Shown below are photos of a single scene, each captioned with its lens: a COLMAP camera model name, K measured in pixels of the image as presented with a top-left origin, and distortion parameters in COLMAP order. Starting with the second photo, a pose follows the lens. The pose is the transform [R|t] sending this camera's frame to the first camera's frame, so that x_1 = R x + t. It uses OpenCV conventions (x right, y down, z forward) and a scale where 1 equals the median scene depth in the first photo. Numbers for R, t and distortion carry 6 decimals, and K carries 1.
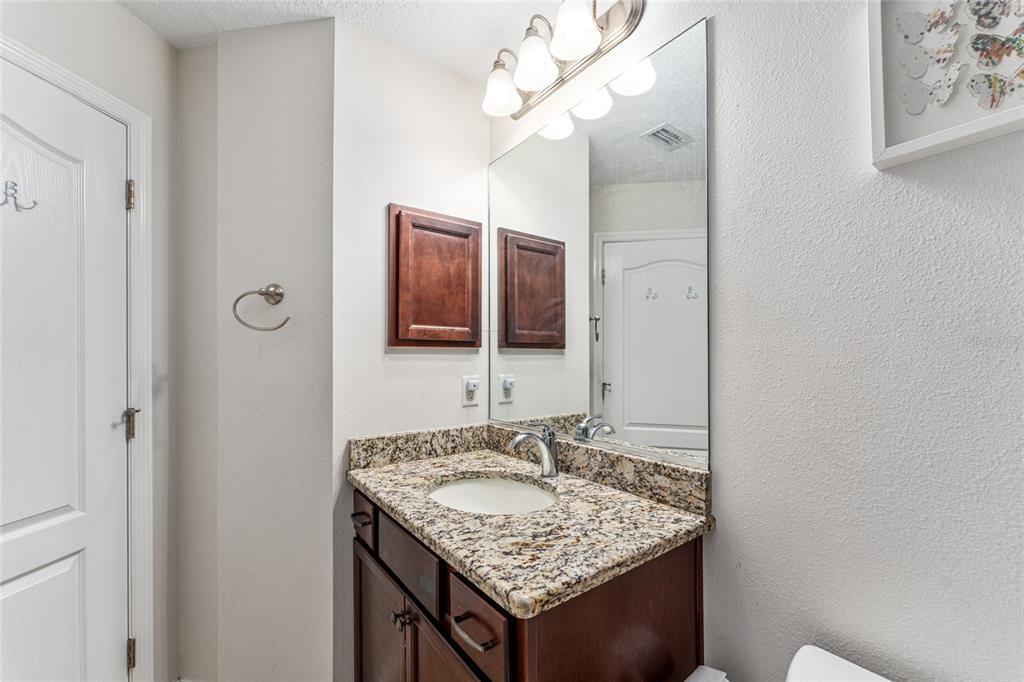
lens RADIAL K [[412.5, 0, 514.3], [0, 412.5, 347.8], [0, 0, 1]] dist [0.000735, -0.000013]
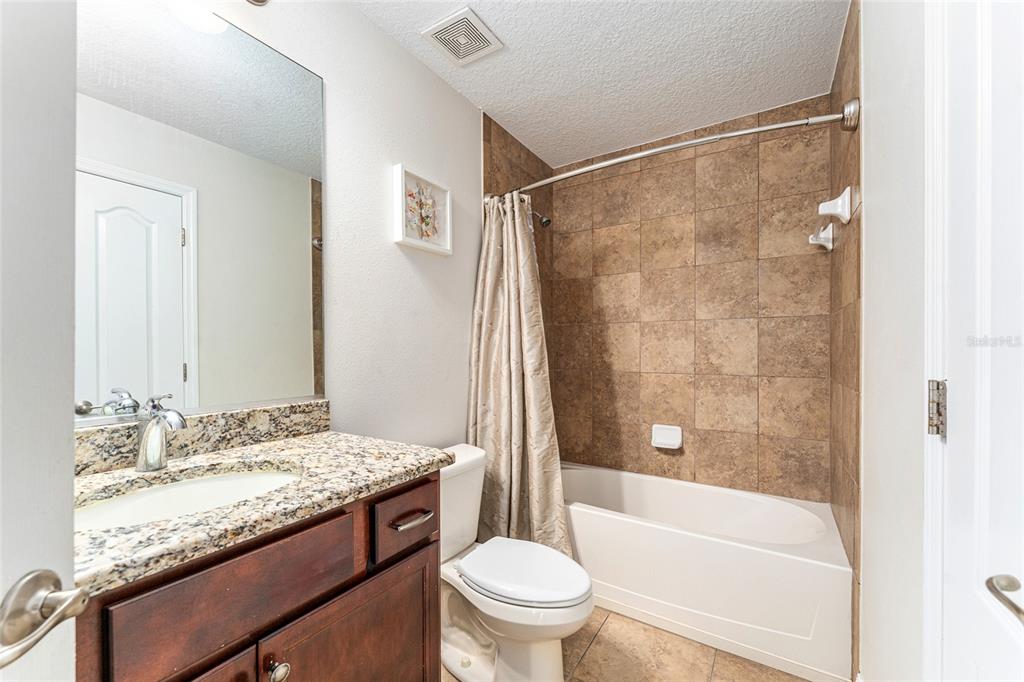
lens RADIAL K [[412.5, 0, 514.3], [0, 412.5, 347.8], [0, 0, 1]] dist [0.000735, -0.000013]
pose [[-0.357863, 0.008280, 0.933737, -0.980522], [-0.021133, 0.999633, -0.016963, 0.116100], [-0.933535, -0.025803, -0.357556, 0.809051]]
